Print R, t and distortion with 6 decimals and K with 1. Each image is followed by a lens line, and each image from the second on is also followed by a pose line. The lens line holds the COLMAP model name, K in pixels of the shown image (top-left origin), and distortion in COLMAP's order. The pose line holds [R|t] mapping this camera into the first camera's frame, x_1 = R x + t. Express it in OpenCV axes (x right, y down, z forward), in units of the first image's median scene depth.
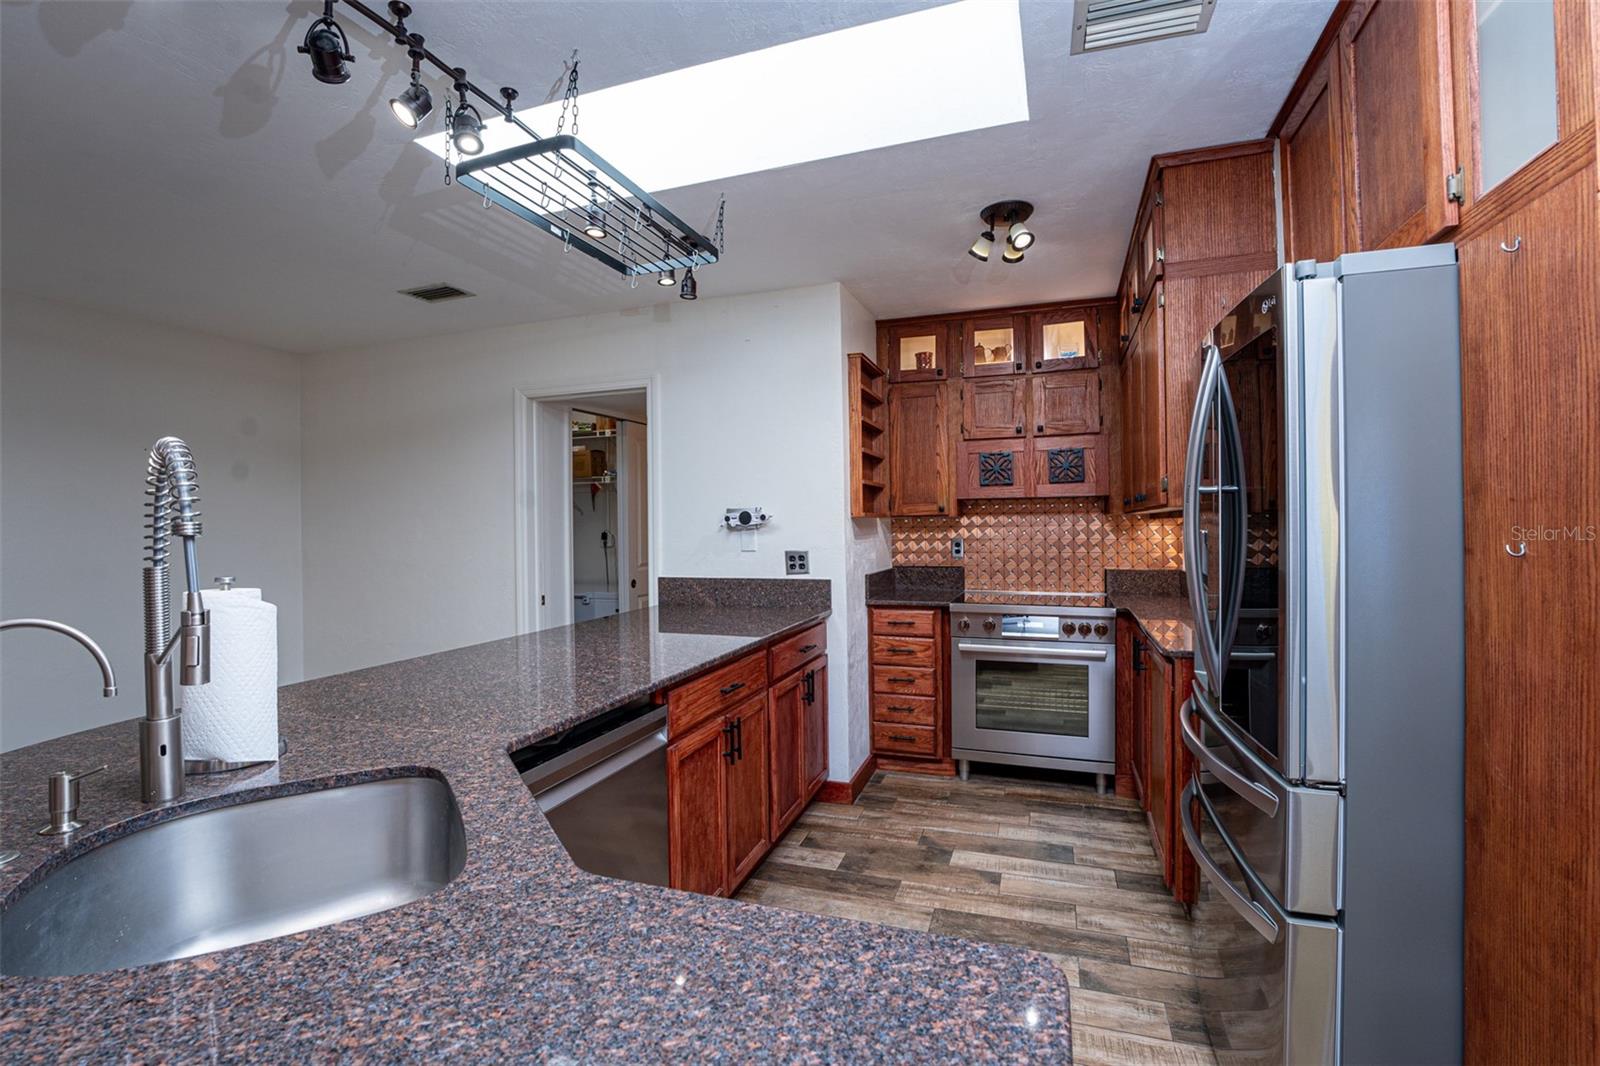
lens RADIAL K [[709.8, 0, 807.1], [0, 709.8, 532.1], [0, 0, 1]] dist [-0.026692, -0.000157]
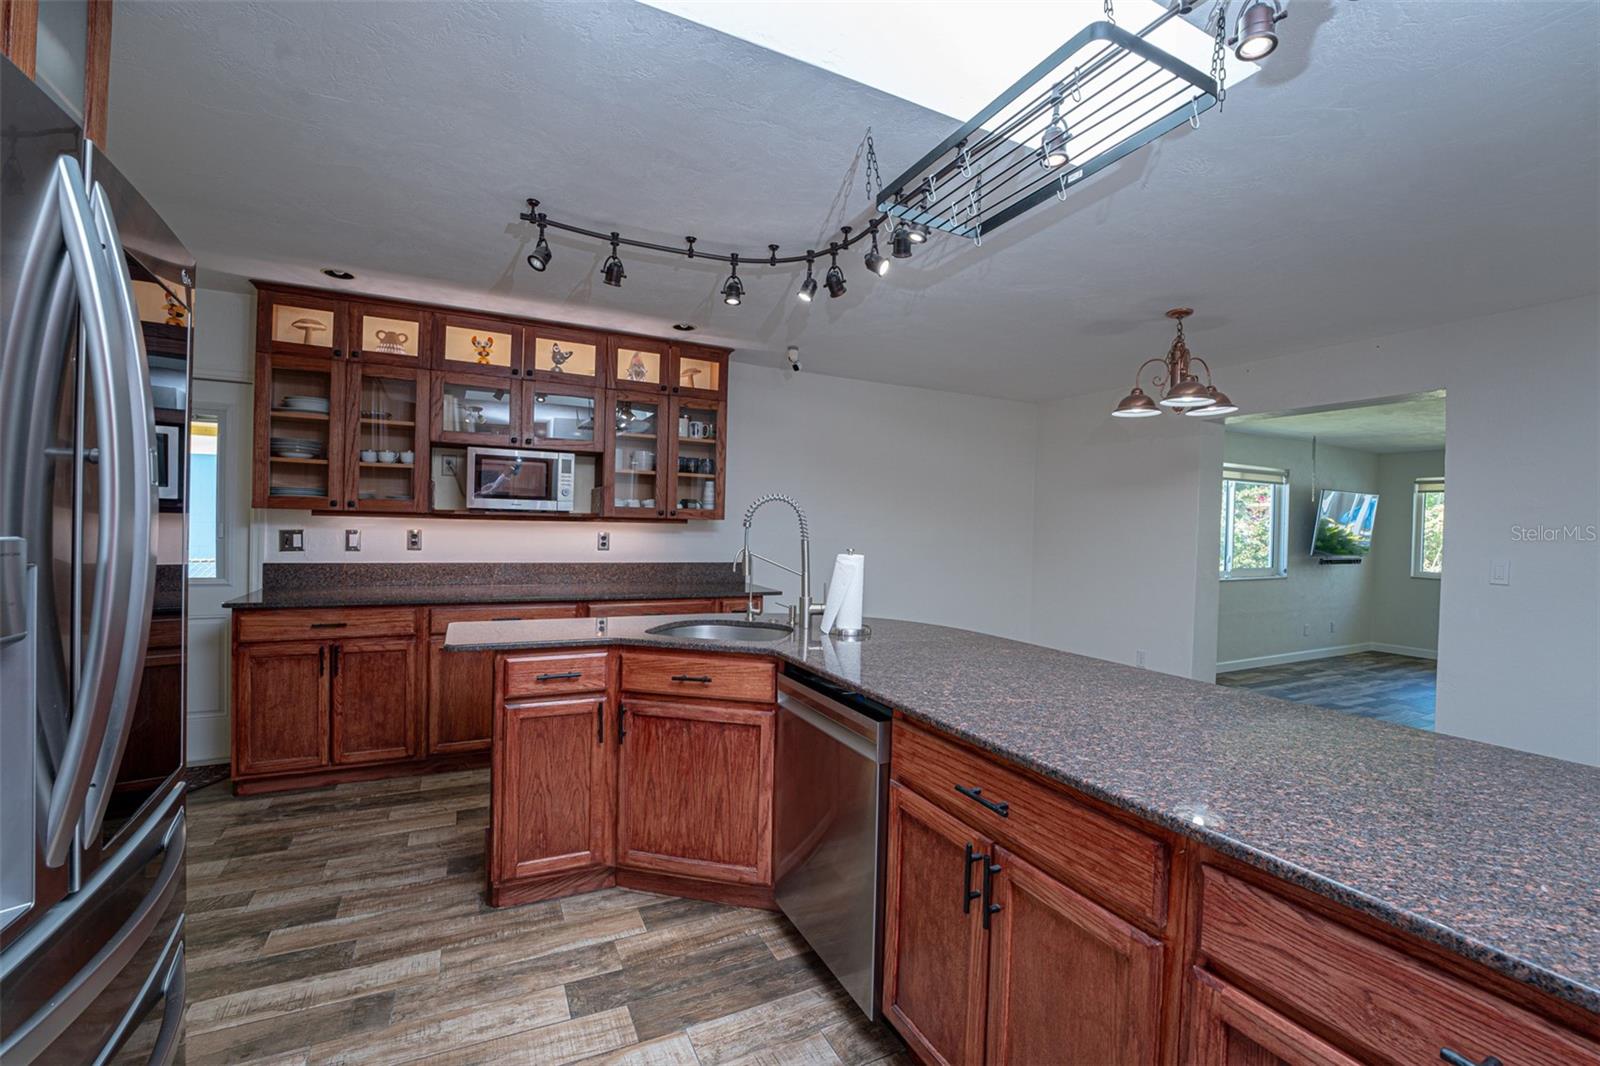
lens RADIAL K [[666.6, 0, 800.0], [0, 666.6, 533.0], [0, 0, 1]] dist [-0.022445, 0.000181]
pose [[-0.700659, 0.000982, -0.713496, 0.257718], [-0.023608, 0.999420, 0.024560, -0.010386], [0.713106, 0.034052, -0.700229, 0.813463]]
